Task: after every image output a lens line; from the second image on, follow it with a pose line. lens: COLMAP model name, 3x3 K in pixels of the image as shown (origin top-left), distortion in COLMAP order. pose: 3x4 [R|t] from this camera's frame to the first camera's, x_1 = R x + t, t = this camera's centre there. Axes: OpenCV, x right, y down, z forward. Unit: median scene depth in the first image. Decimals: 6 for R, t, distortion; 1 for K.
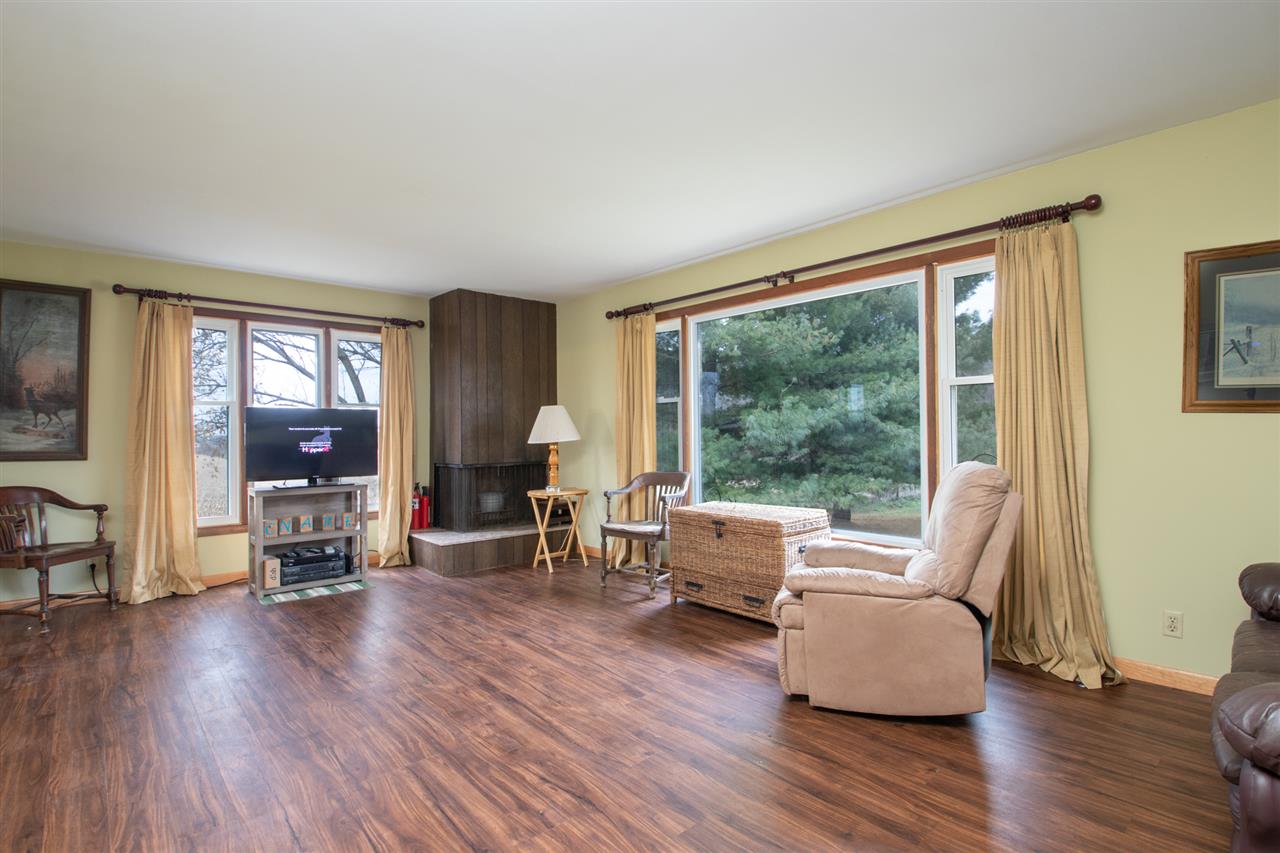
lens RADIAL K [[584.3, 0, 610.0], [0, 584.3, 426.6], [0, 0, 1]] dist [0.014675, -0.020069]
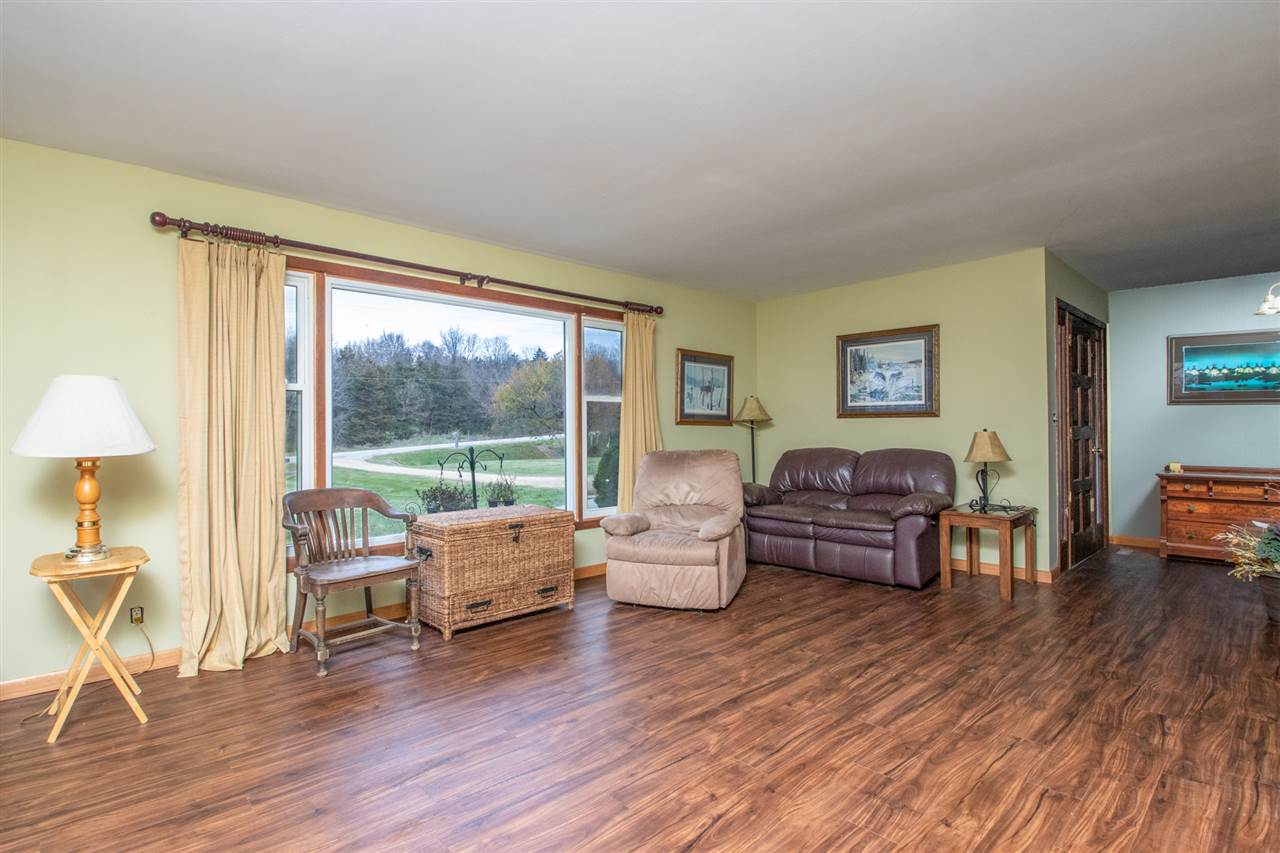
lens RADIAL K [[603.6, 0, 640.0], [0, 603.6, 426.5], [0, 0, 1]] dist [0.018015, -0.023272]
pose [[-0.006488, 0.020326, 0.999772, -1.218519], [-0.003106, 0.999788, -0.020346, 0.028946], [-0.999974, -0.003237, -0.006424, 1.192850]]
